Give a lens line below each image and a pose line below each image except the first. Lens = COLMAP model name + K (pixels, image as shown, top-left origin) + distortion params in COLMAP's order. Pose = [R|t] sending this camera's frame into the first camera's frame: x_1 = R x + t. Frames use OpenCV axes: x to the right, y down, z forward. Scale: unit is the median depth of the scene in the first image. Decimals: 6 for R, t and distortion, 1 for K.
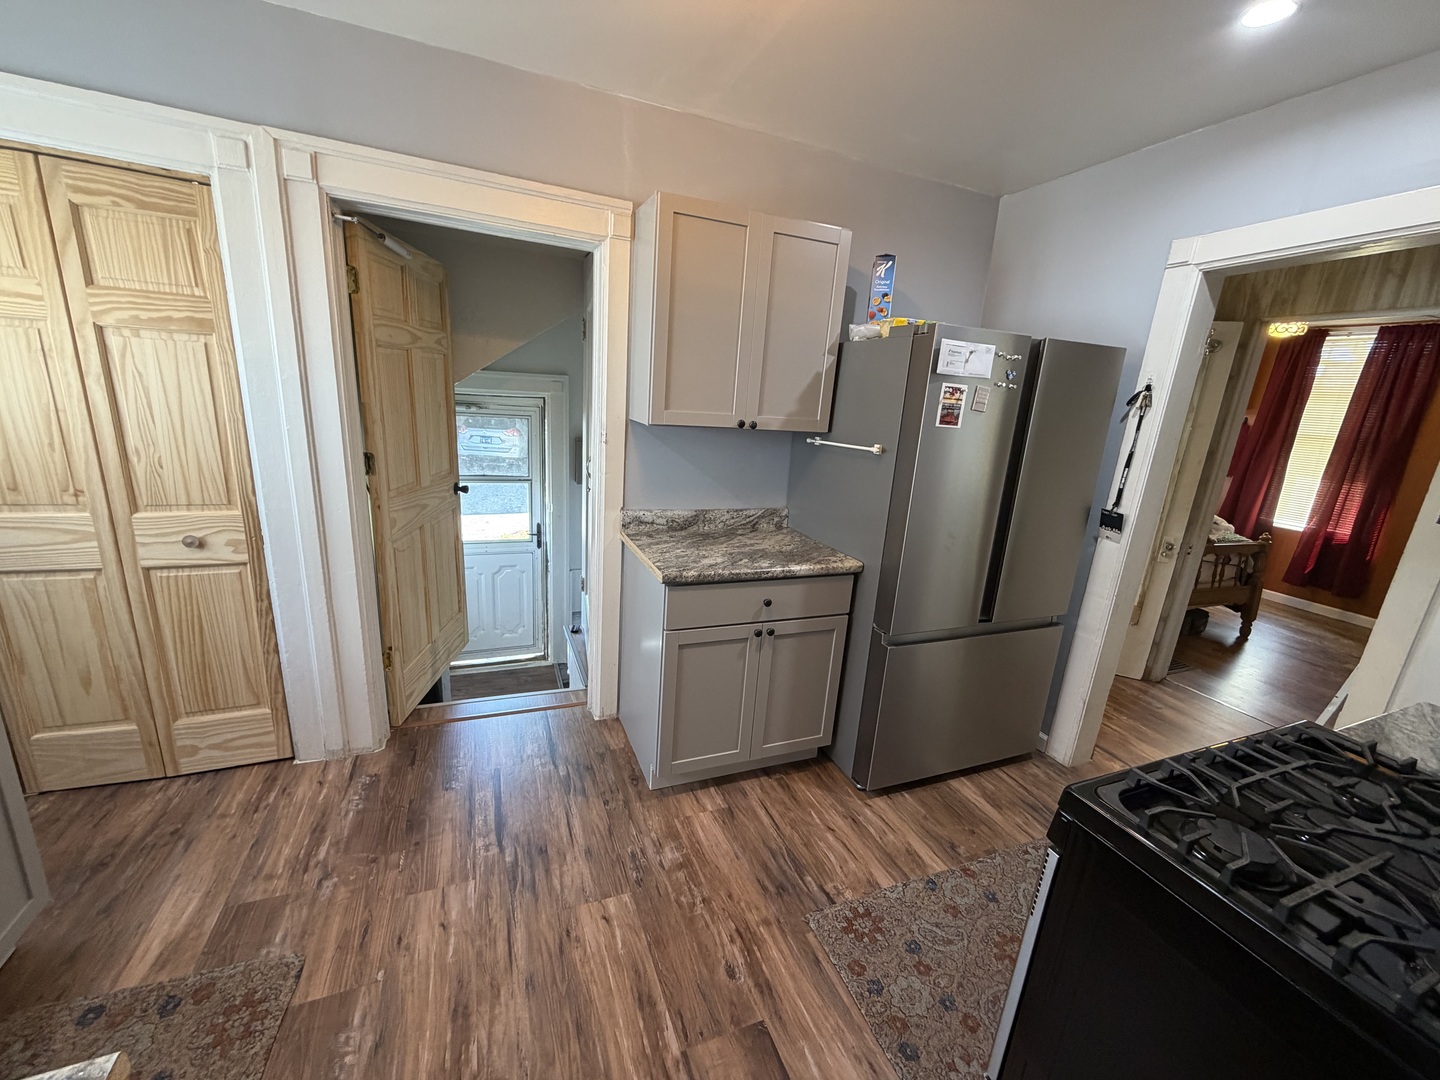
lens RADIAL K [[574.9, 0, 718.2], [0, 574.9, 542.6], [0, 0, 1]] dist [0.002232, -0.000145]
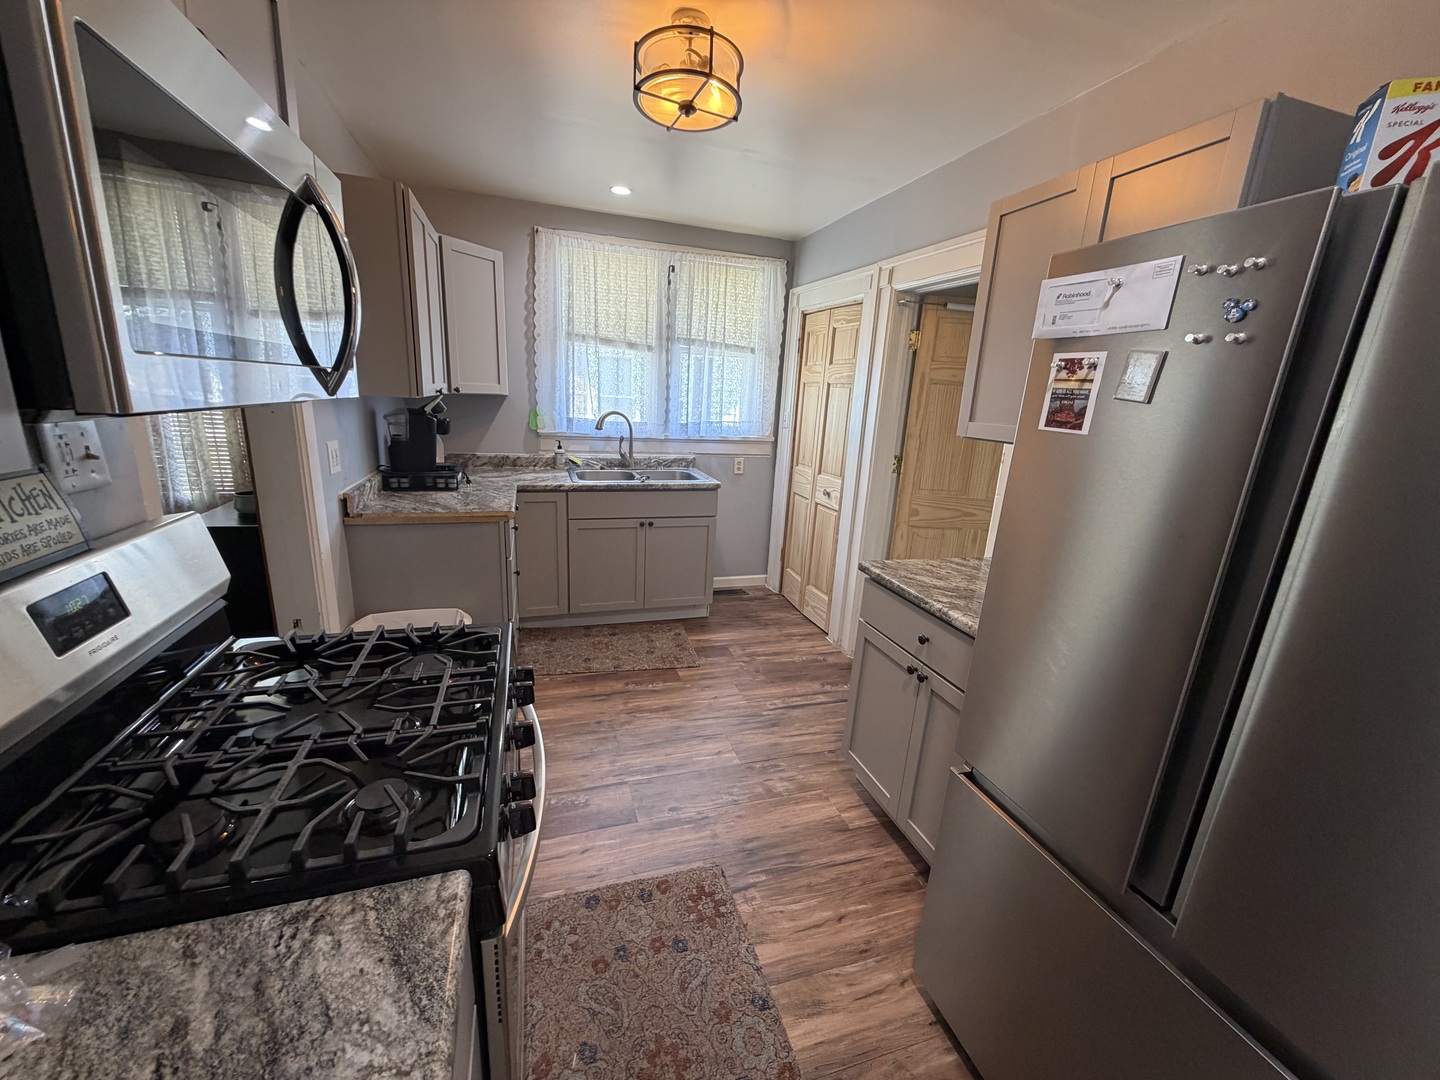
lens RADIAL K [[574.9, 0, 716.2], [0, 574.9, 540.6], [0, 0, 1]] dist [0.002232, -0.000145]
pose [[-0.070804, 0.179603, -0.981188, 0.990280], [-0.314284, 0.929539, 0.192828, -0.107057], [0.946685, 0.322024, -0.009369, 0.730723]]
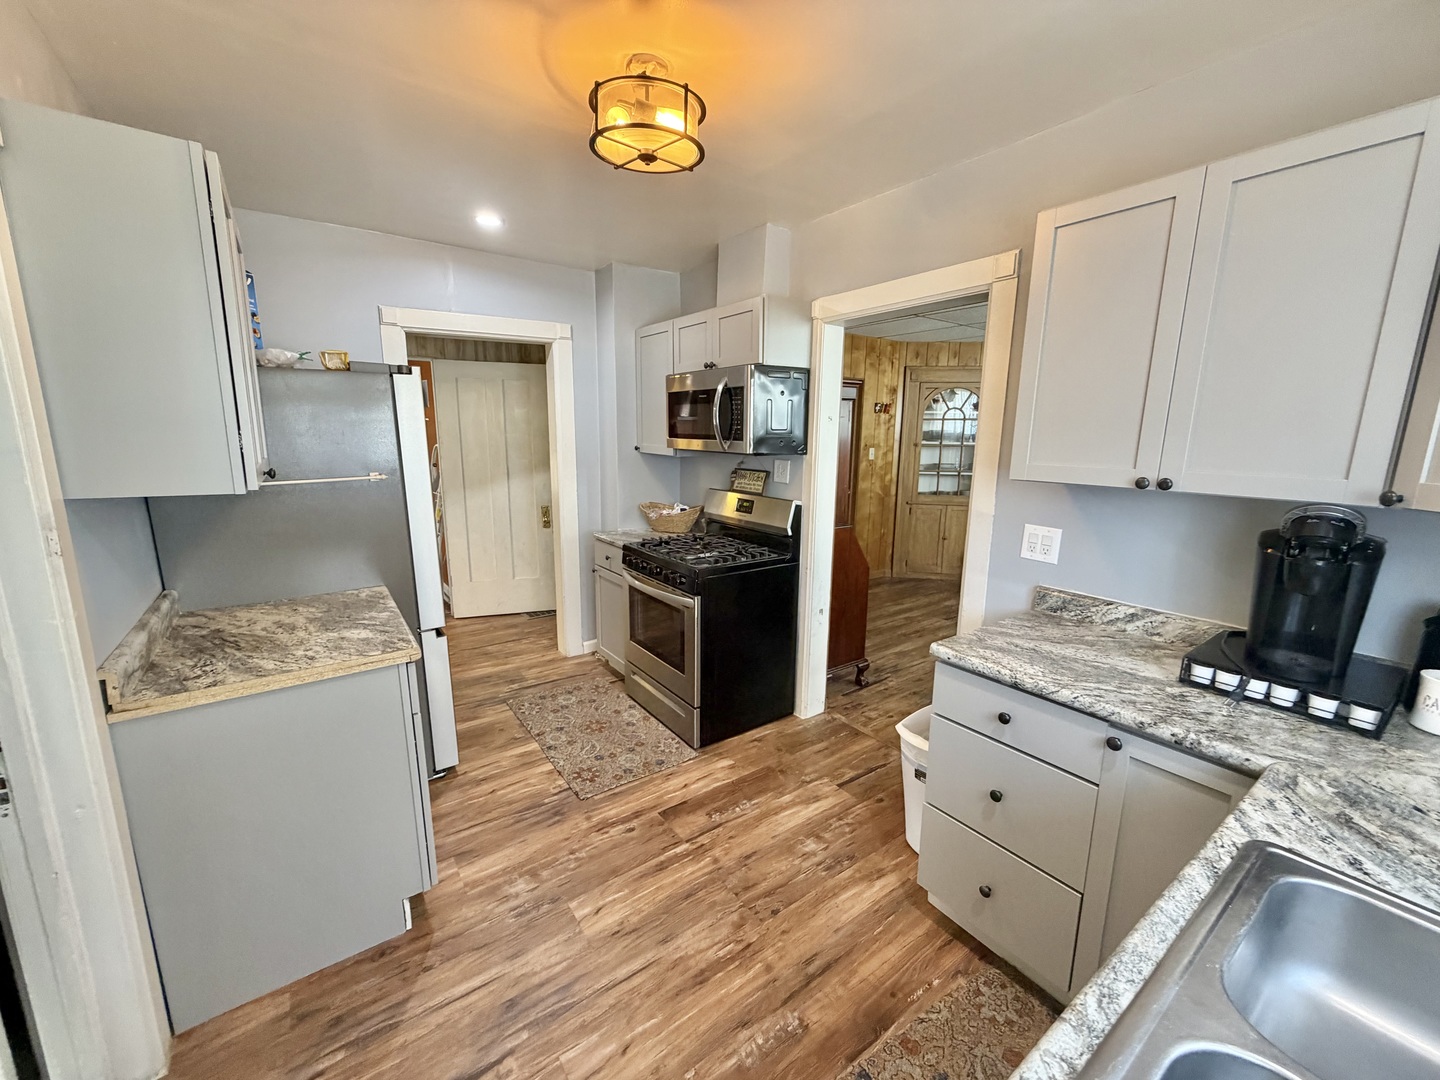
lens RADIAL K [[574.9, 0, 718.5], [0, 574.9, 539.6], [0, 0, 1]] dist [0.002232, -0.000145]
pose [[-0.238817, -0.249843, 0.938374, -0.972275], [0.225014, 0.925796, 0.303760, -0.255225], [-0.944635, 0.283690, -0.164878, 0.665675]]
